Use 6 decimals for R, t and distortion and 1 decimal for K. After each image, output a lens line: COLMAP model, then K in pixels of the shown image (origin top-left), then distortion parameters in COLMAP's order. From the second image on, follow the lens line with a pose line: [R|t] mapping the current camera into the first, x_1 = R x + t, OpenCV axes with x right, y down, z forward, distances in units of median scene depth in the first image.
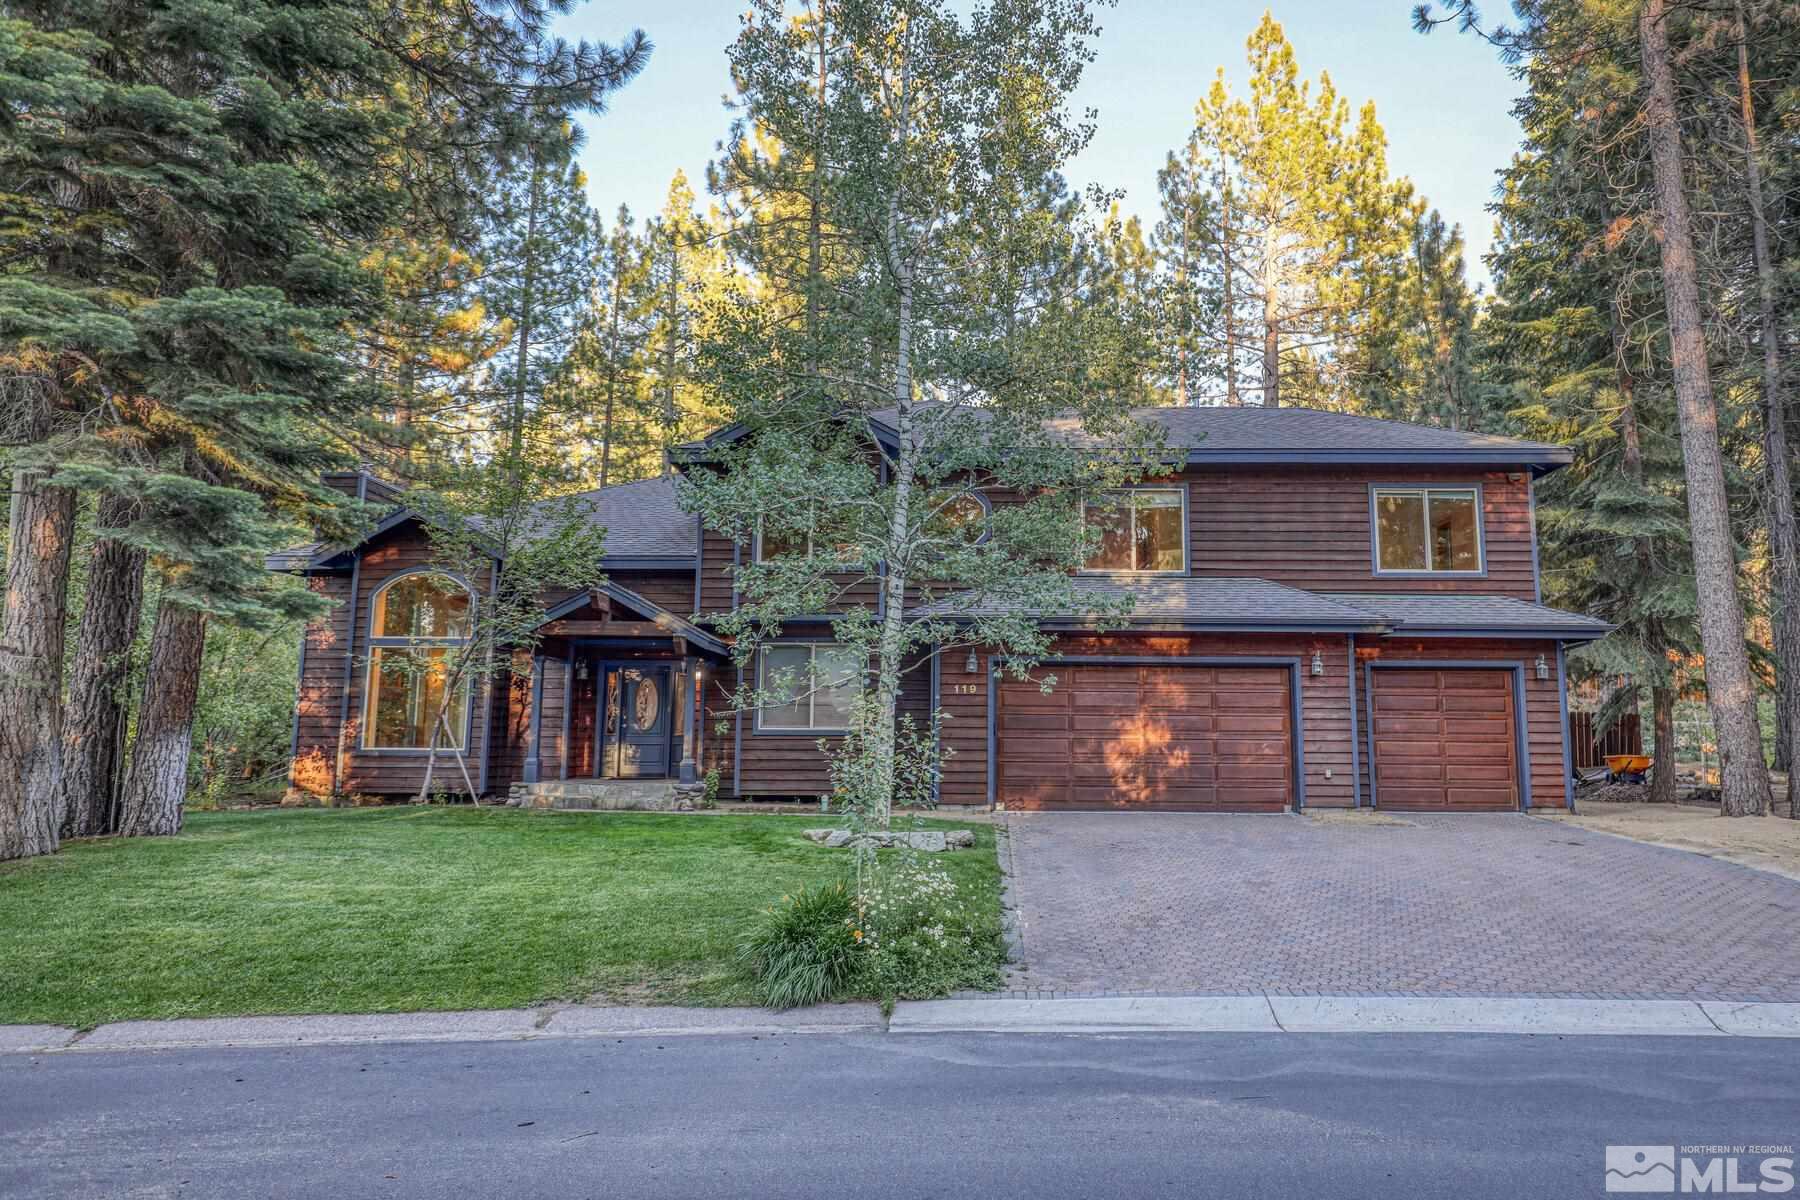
lens RADIAL K [[1129.8, 0, 900.0], [0, 1129.8, 600.0], [0, 0, 1]] dist [0.002396, 0.000079]
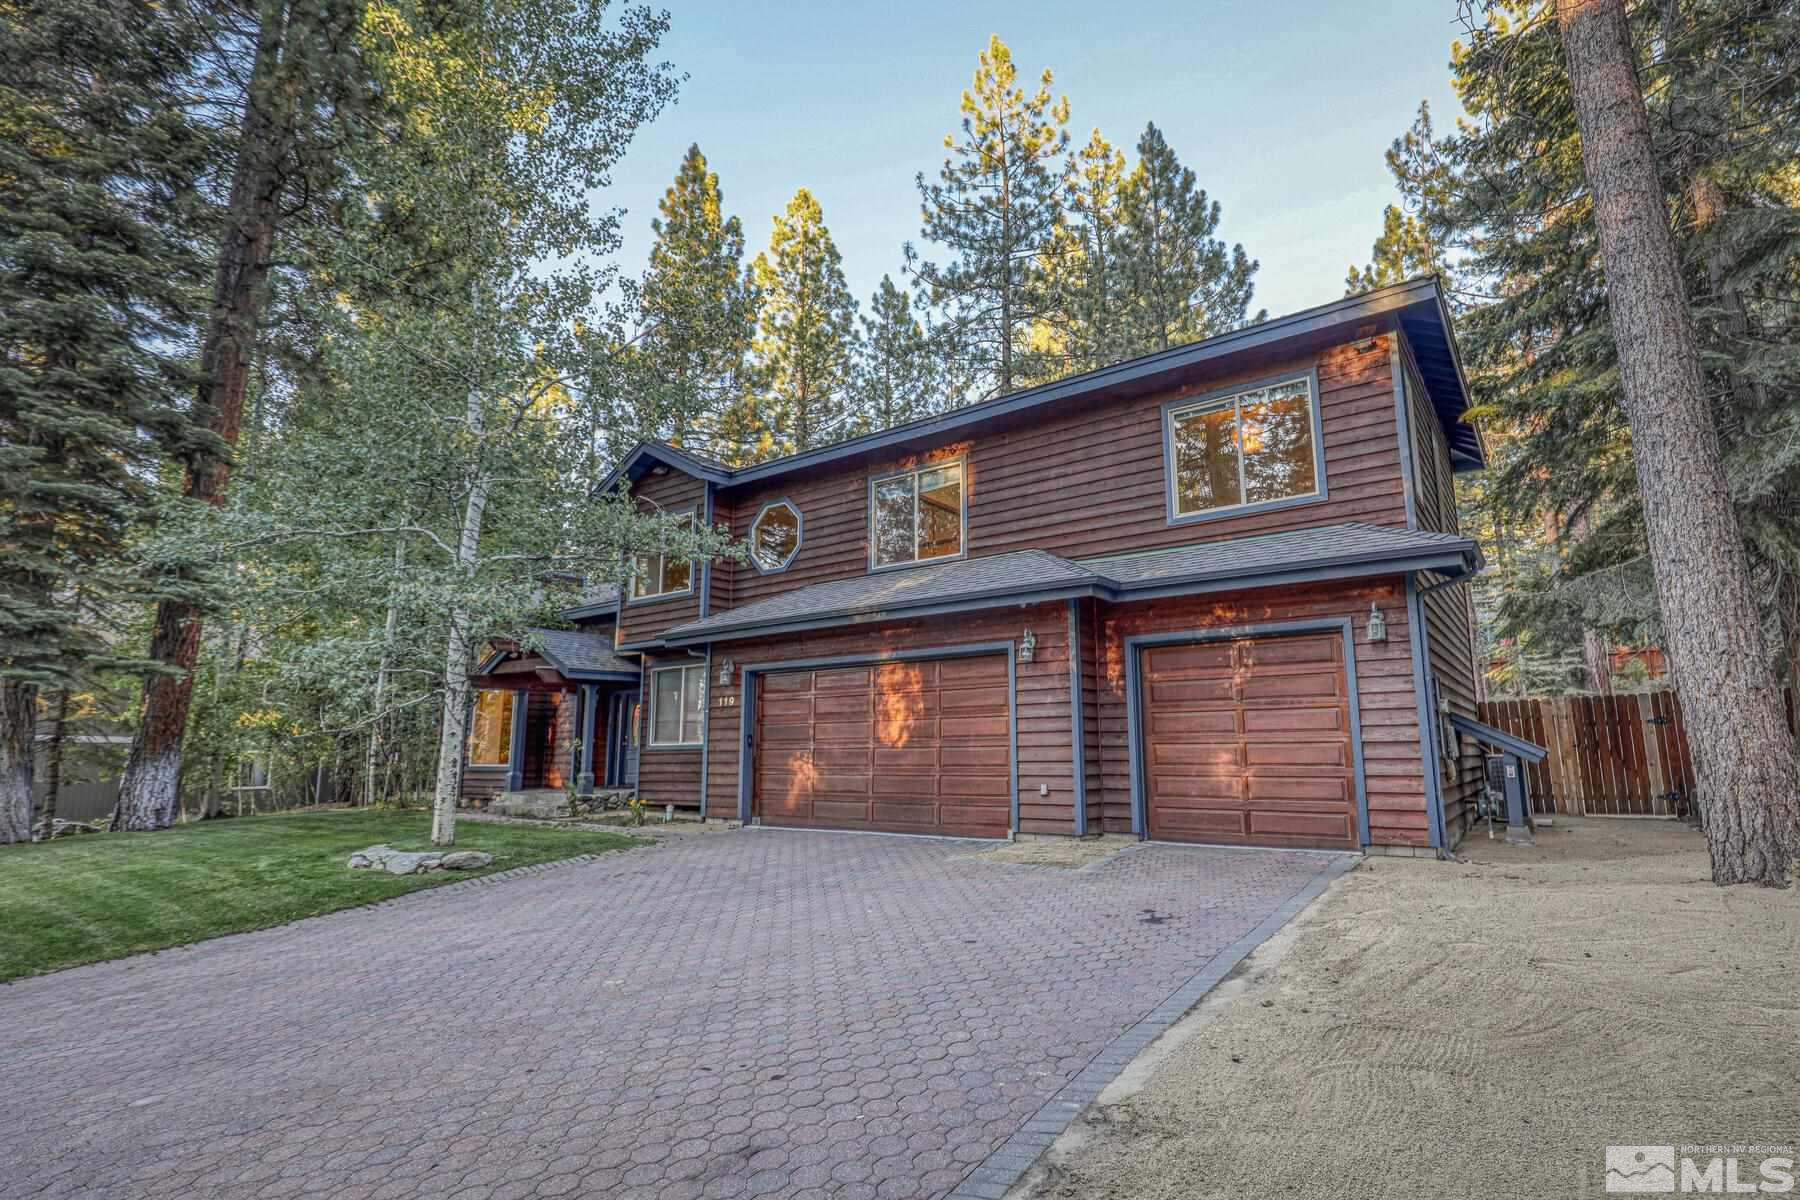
lens RADIAL K [[853.4, 0, 901.8], [0, 853.4, 615.0], [0, 0, 1]] dist [0.002187, -0.000225]
pose [[0.841887, -0.102371, -0.529855, 0.591781], [0.079784, 0.994664, -0.065406, 0.064802], [0.533724, 0.012791, 0.845562, 0.447429]]
